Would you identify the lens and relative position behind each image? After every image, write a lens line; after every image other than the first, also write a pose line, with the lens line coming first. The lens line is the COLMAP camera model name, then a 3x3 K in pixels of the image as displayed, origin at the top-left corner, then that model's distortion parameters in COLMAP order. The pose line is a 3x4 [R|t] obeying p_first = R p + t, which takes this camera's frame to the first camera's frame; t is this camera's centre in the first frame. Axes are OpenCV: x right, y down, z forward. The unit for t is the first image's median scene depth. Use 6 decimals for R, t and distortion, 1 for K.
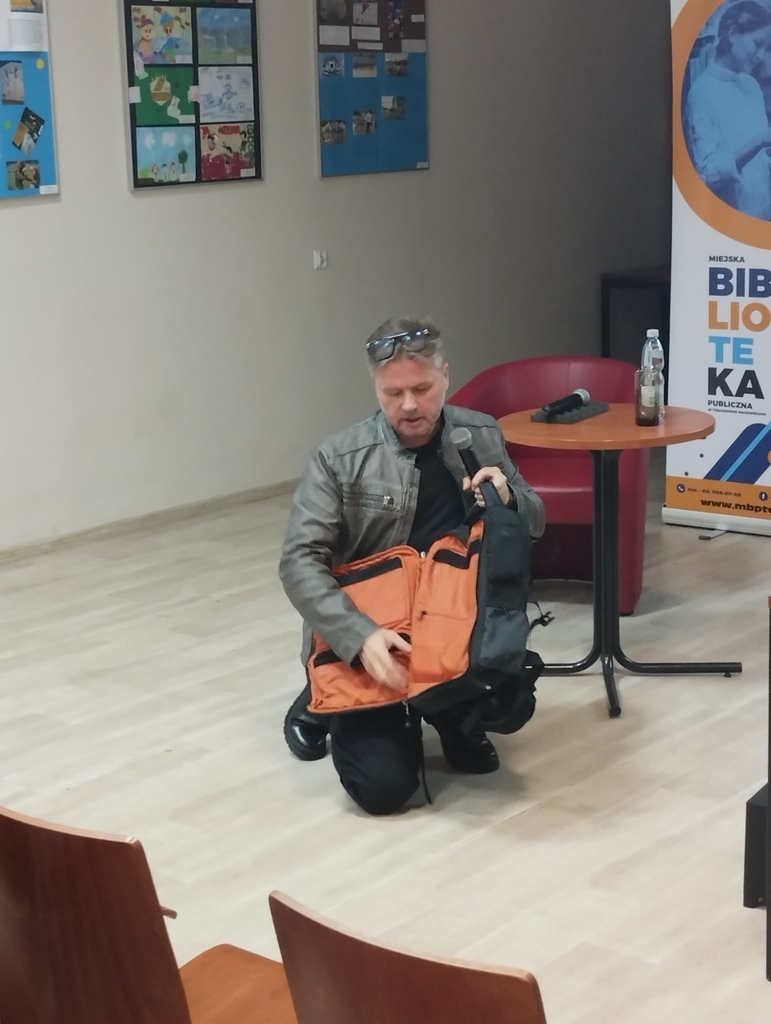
lens RADIAL K [[1818.0, 0, 386.0], [0, 1818.0, 512.4], [0, 0, 1]] dist [0.027291, 0.000000]
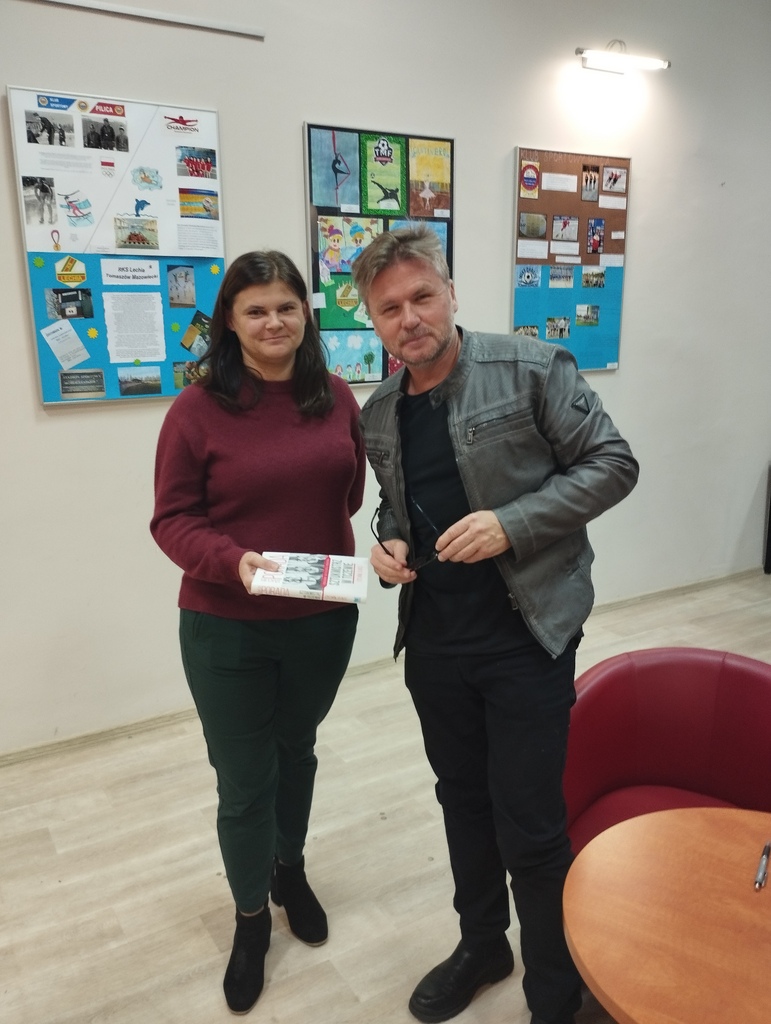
lens RADIAL K [[853.0, 0, 384.6], [0, 853.0, 514.7], [0, 0, 1]] dist [0.053194, -0.035345]
pose [[0.954595, 0.081214, -0.286622, 0.054622], [-0.077403, 0.996696, 0.024622, -0.119898], [0.287674, -0.001319, 0.957727, 0.532367]]
